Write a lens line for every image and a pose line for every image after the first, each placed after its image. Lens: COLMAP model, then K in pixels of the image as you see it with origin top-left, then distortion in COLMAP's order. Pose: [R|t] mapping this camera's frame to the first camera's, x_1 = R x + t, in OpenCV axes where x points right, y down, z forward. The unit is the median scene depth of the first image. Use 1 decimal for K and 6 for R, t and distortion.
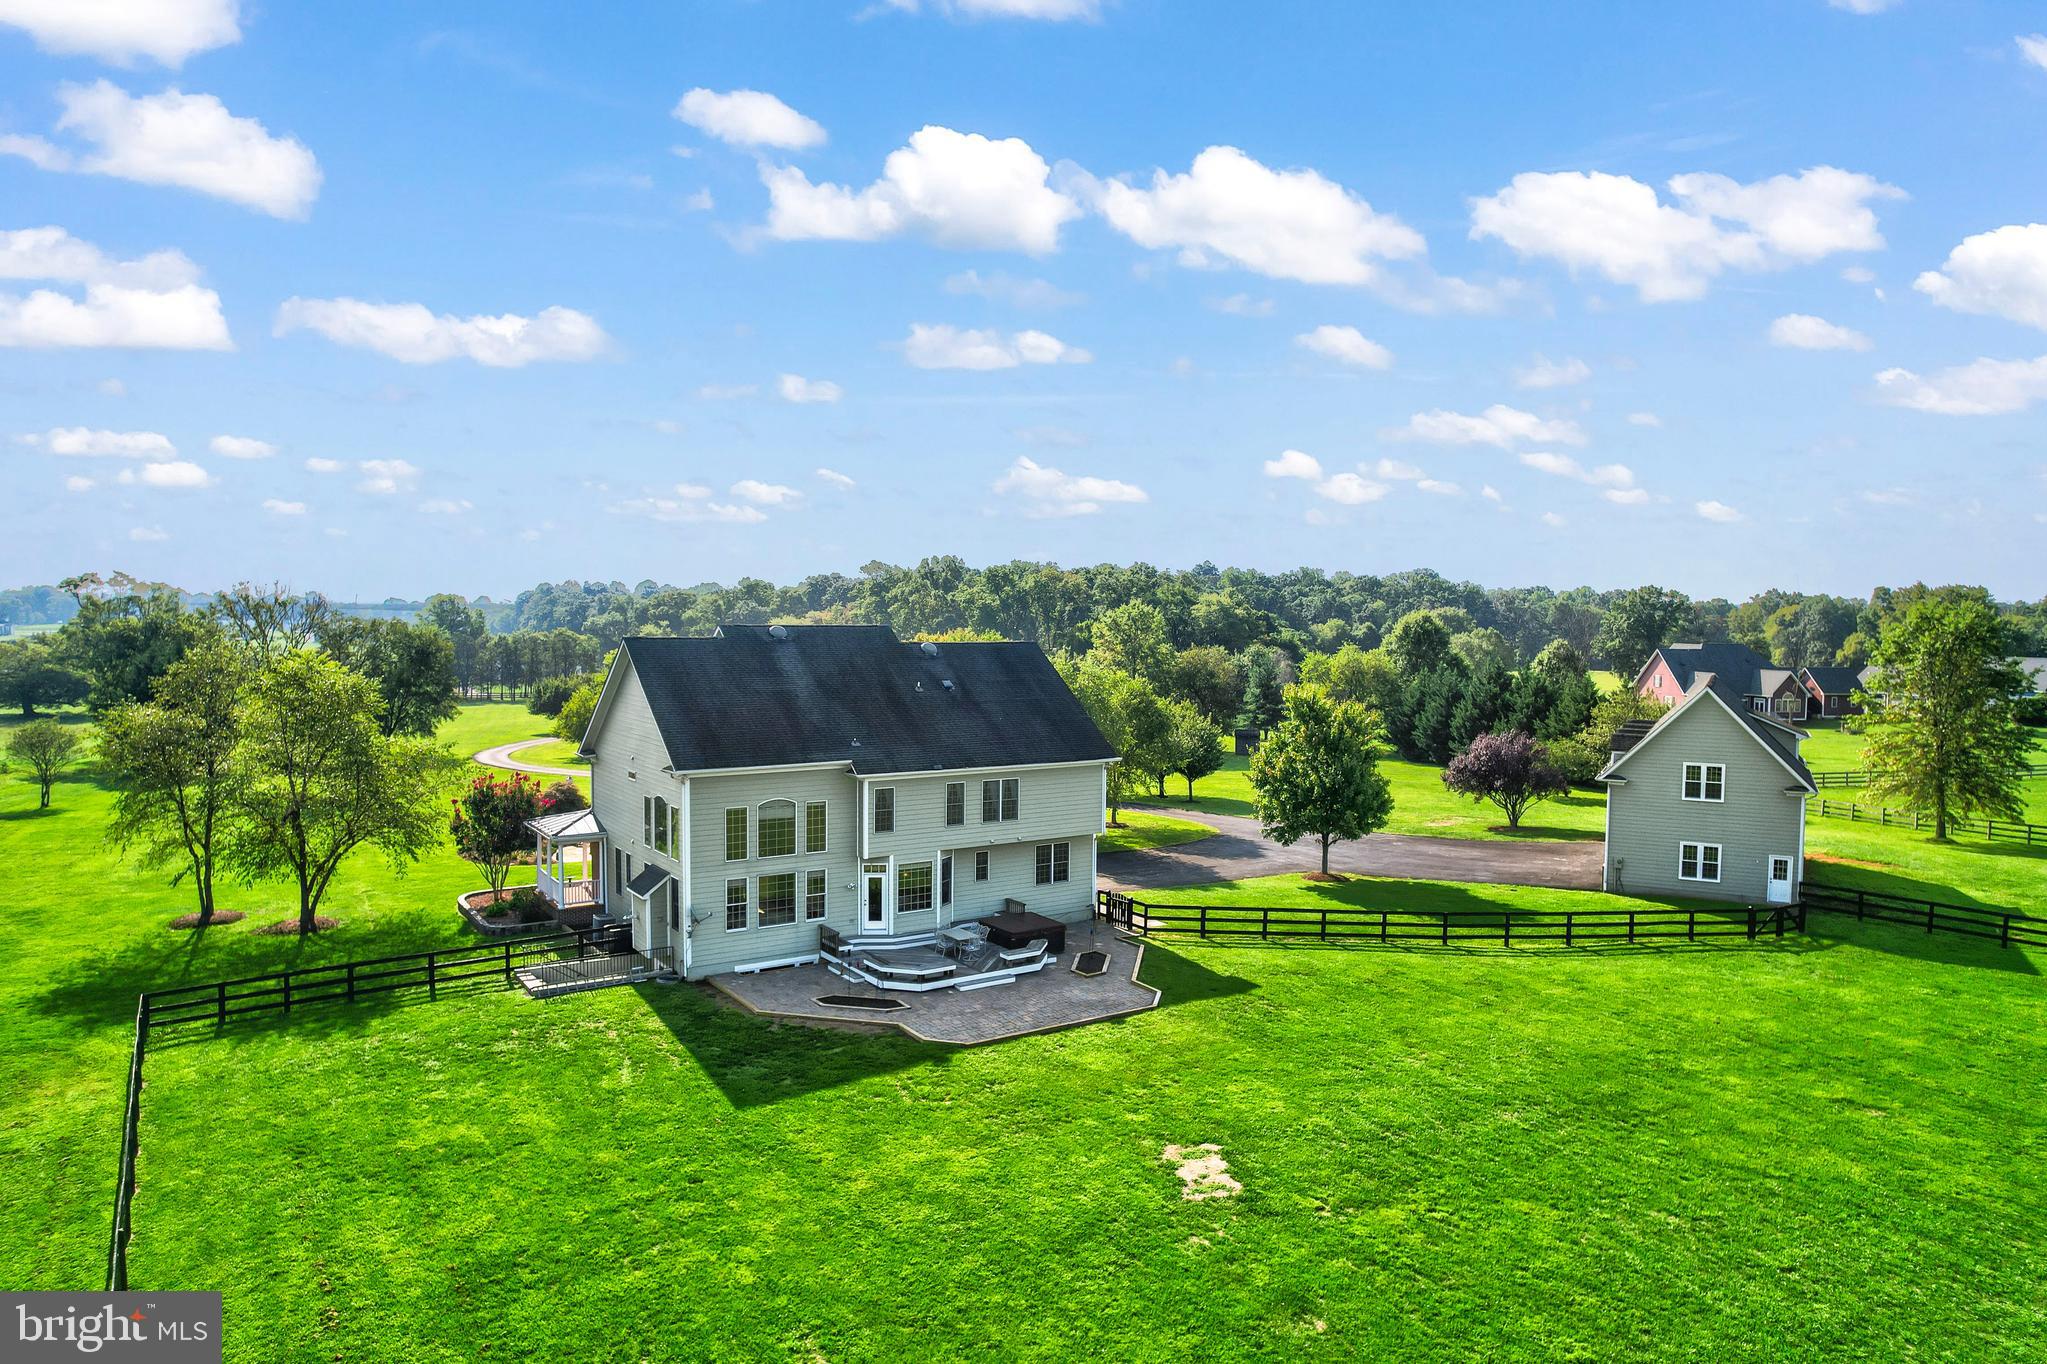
lens RADIAL K [[1299.7, 0, 1023.5], [0, 1299.7, 682.0], [0, 0, 1]] dist [-0.062609, 0.049191]
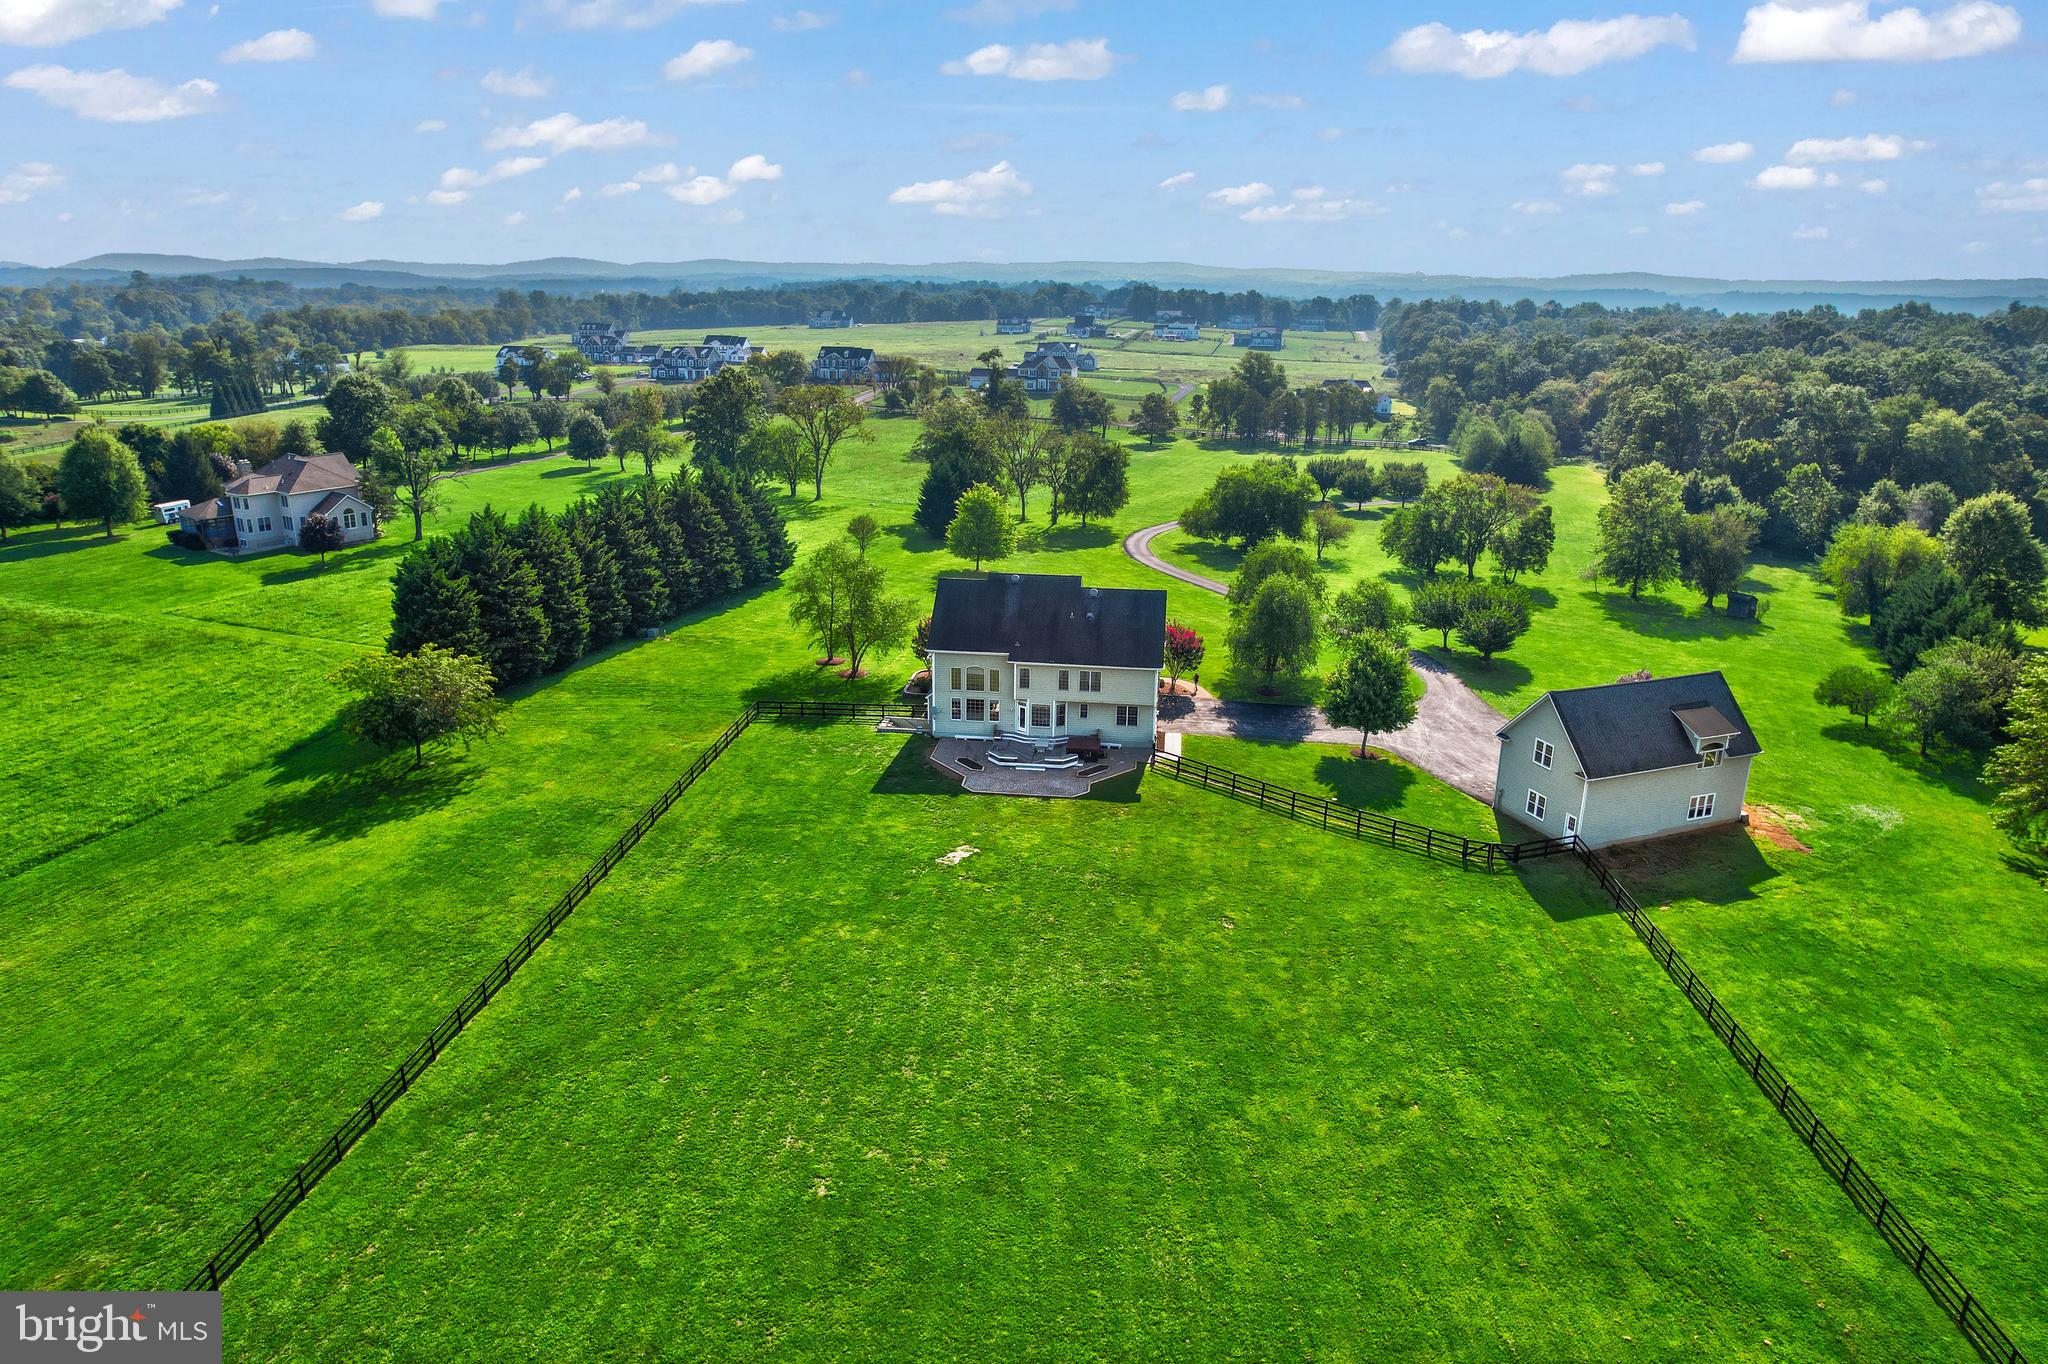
lens RADIAL K [[1300.4, 0, 1024.0], [0, 1300.4, 682.0], [0, 0, 1]] dist [-0.062609, 0.049191]
pose [[0.763017, 0.196553, -0.615770, 1.237757], [-0.039408, 0.965019, 0.259201, -0.458971], [0.645176, -0.173509, 0.744071, -0.590894]]
